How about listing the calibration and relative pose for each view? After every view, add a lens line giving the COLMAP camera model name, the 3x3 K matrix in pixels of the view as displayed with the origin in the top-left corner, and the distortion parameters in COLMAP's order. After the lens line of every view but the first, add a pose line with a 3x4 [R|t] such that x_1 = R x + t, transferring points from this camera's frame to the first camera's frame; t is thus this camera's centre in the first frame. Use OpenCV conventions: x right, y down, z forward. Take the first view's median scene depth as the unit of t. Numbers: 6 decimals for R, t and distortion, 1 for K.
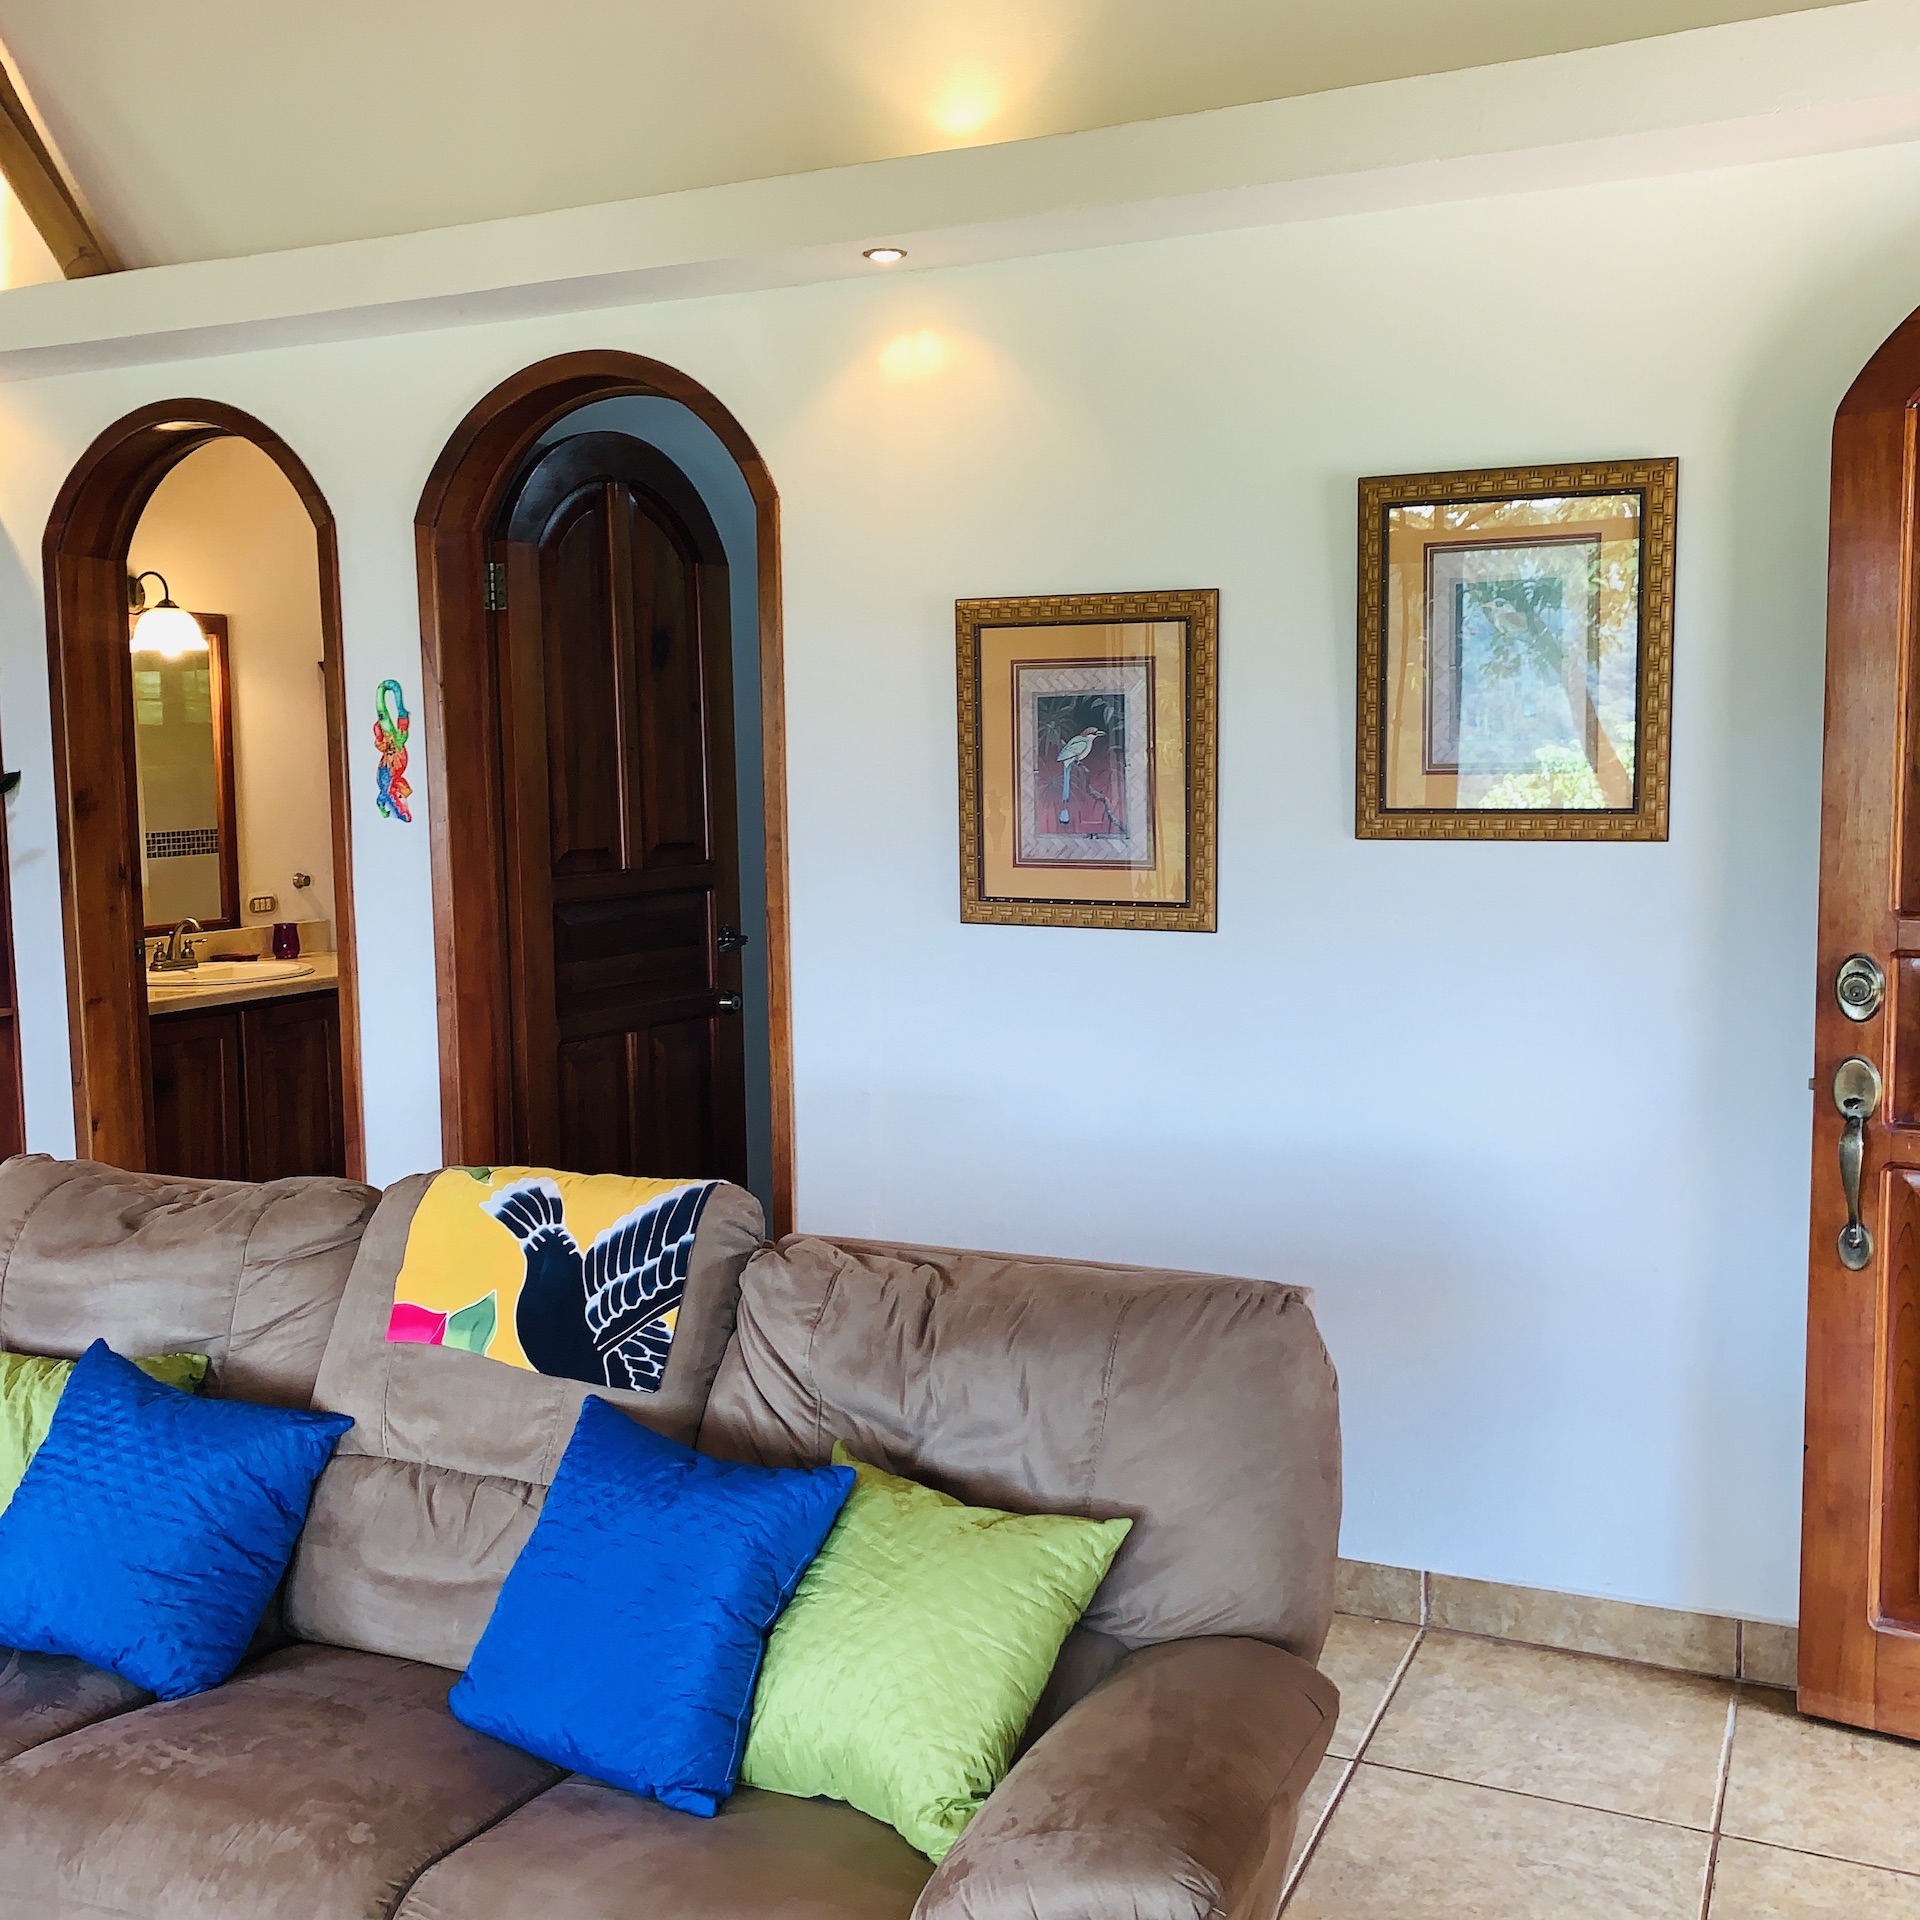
lens RADIAL K [[1995.6, 0, 960.0], [0, 1995.6, 960.0], [0, 0, 1]] dist [0.229196, -0.727110]
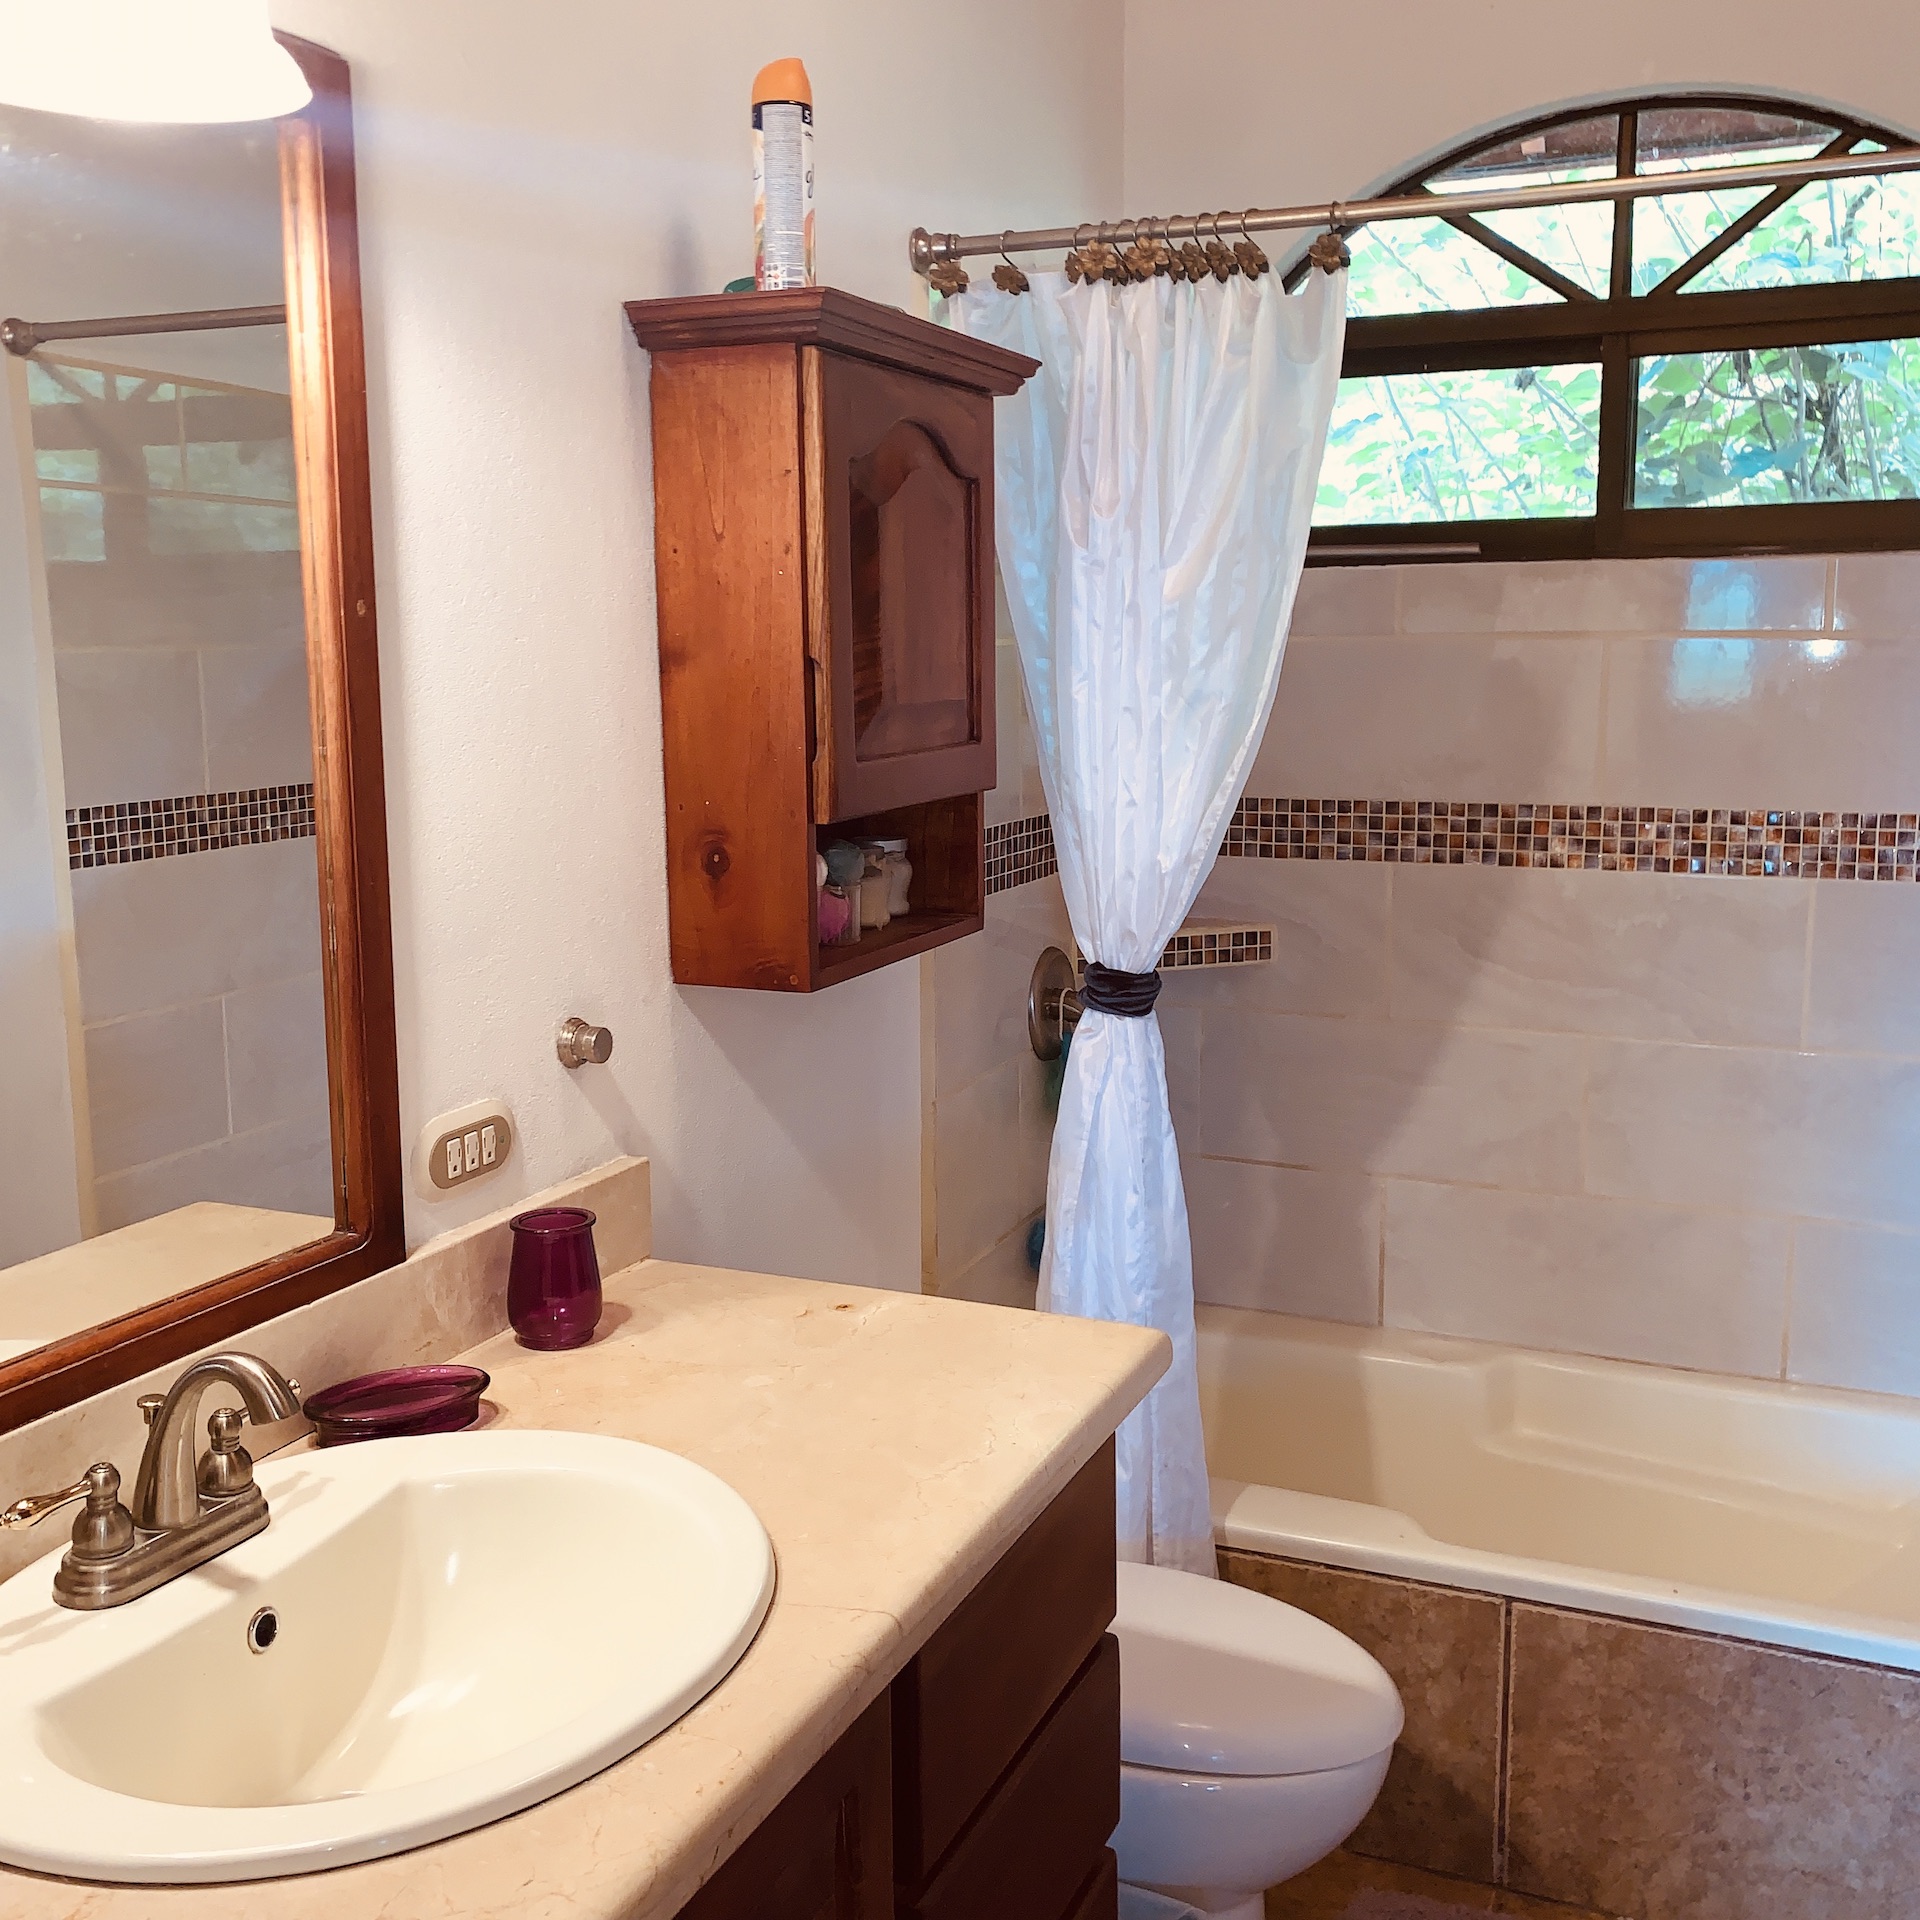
lens RADIAL K [[1995.6, 0, 960.0], [0, 1995.6, 960.0], [0, 0, 1]] dist [0.229196, -0.727110]
pose [[0.999723, 0.008523, 0.021958, -0.281520], [-0.009794, 0.998244, 0.058416, -0.070593], [-0.021422, -0.058614, 0.998051, 0.719198]]
